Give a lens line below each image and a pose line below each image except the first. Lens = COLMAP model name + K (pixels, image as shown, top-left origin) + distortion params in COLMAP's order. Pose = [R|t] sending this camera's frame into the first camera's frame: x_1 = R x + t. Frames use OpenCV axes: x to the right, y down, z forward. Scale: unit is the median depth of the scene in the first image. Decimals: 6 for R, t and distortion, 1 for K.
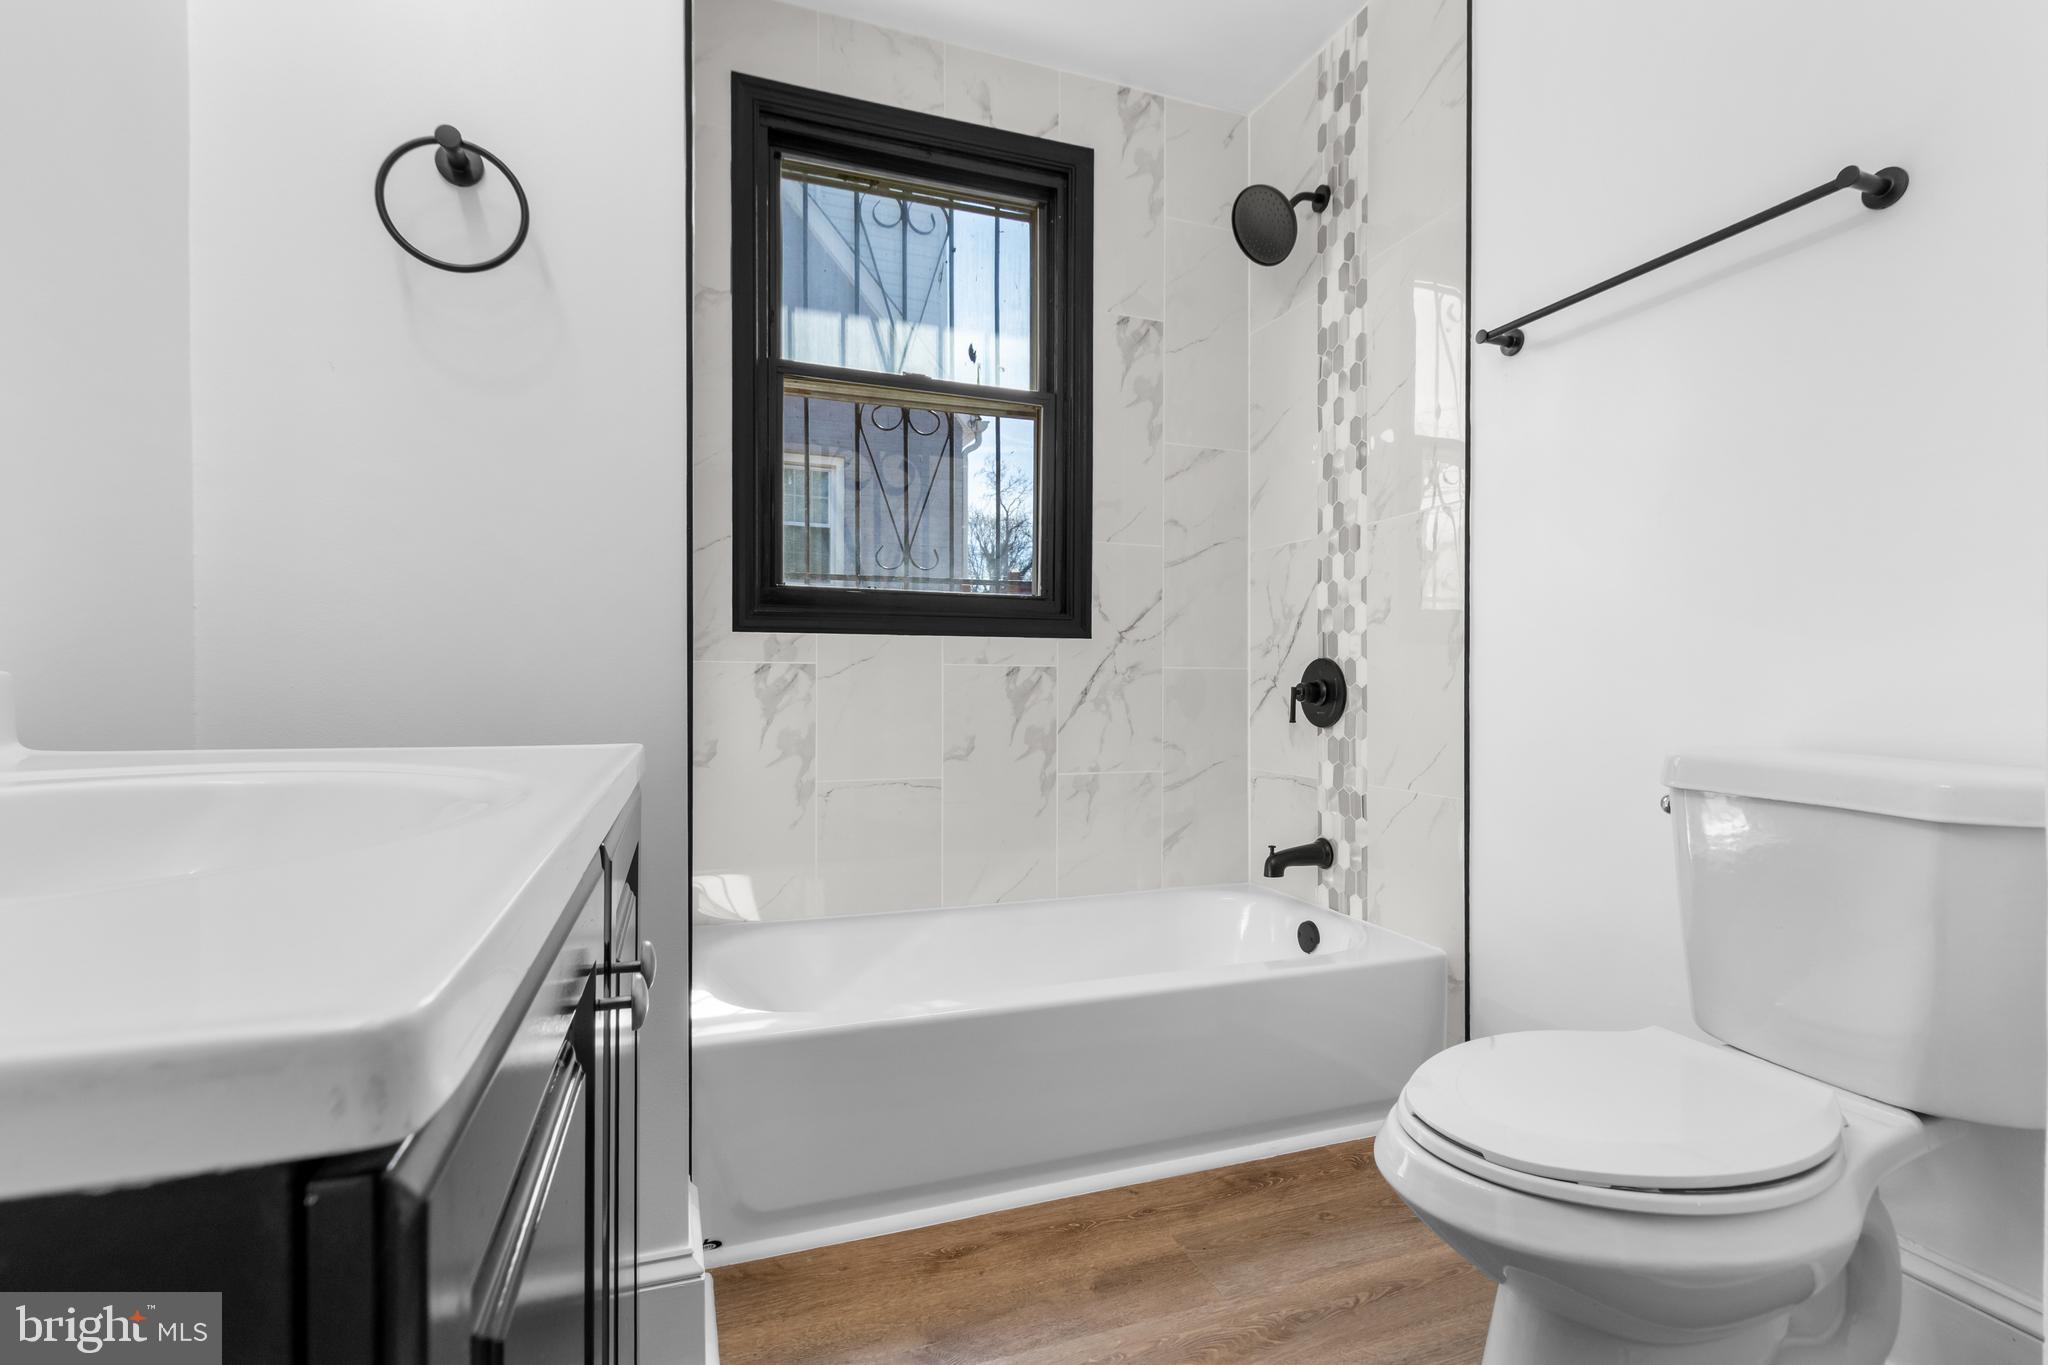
lens RADIAL K [[960.4, 0, 1031.4], [0, 960.4, 694.1], [0, 0, 1]] dist [0.000031, 0.000245]
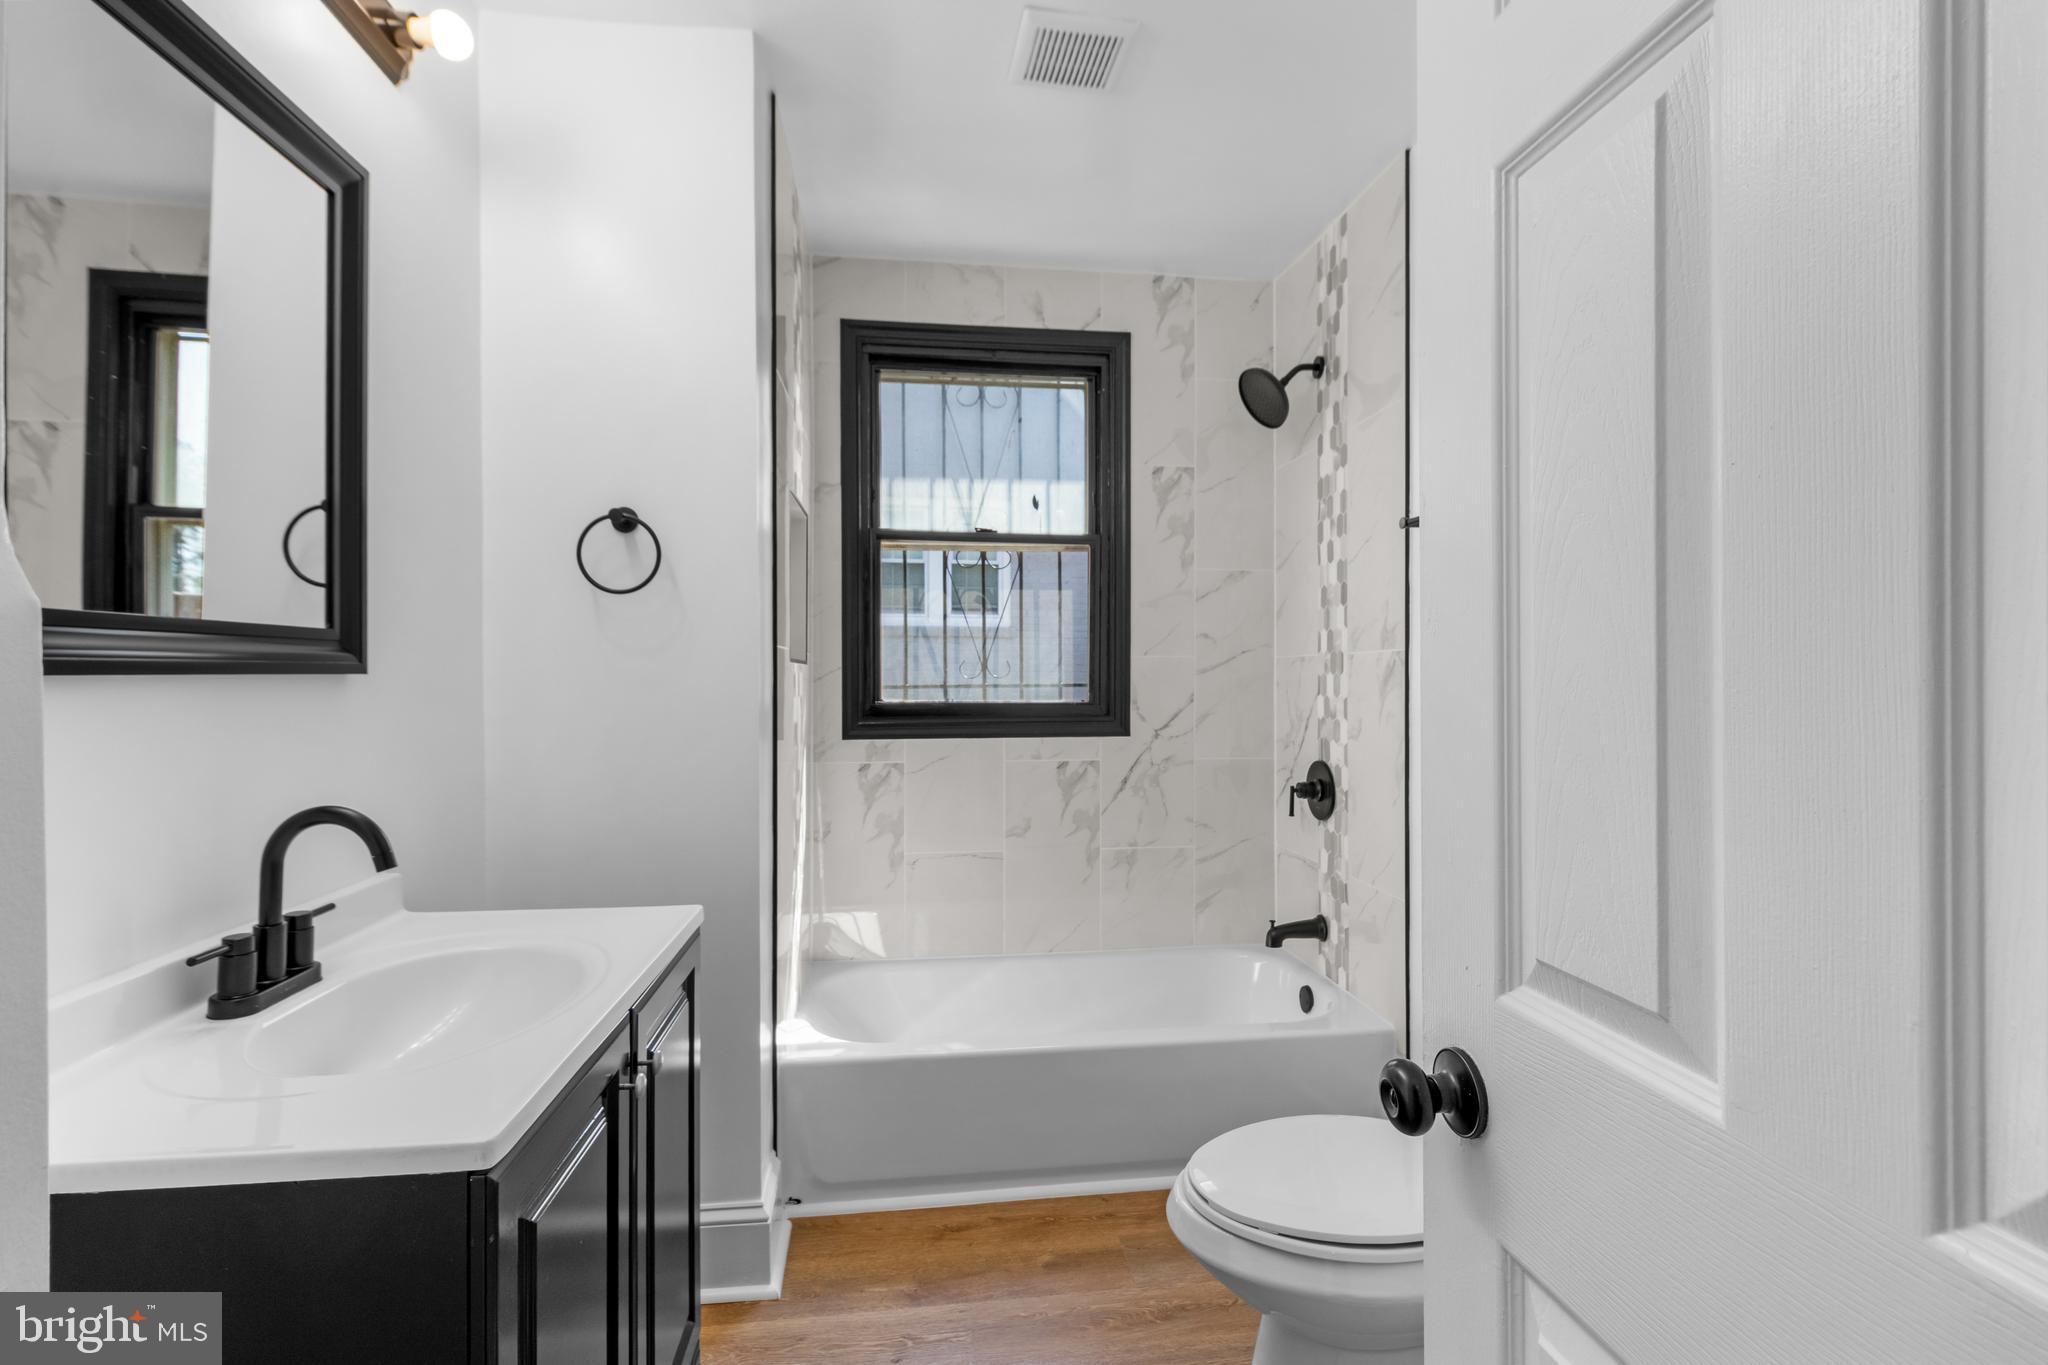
lens RADIAL K [[960.4, 0, 1028.3], [0, 960.4, 671.4], [0, 0, 1]] dist [0.000031, 0.000245]
pose [[0.975062, -0.003039, -0.221912, 0.224854], [0.002141, 0.999989, -0.004289, -0.147215], [0.221923, 0.003707, 0.975057, -0.226661]]
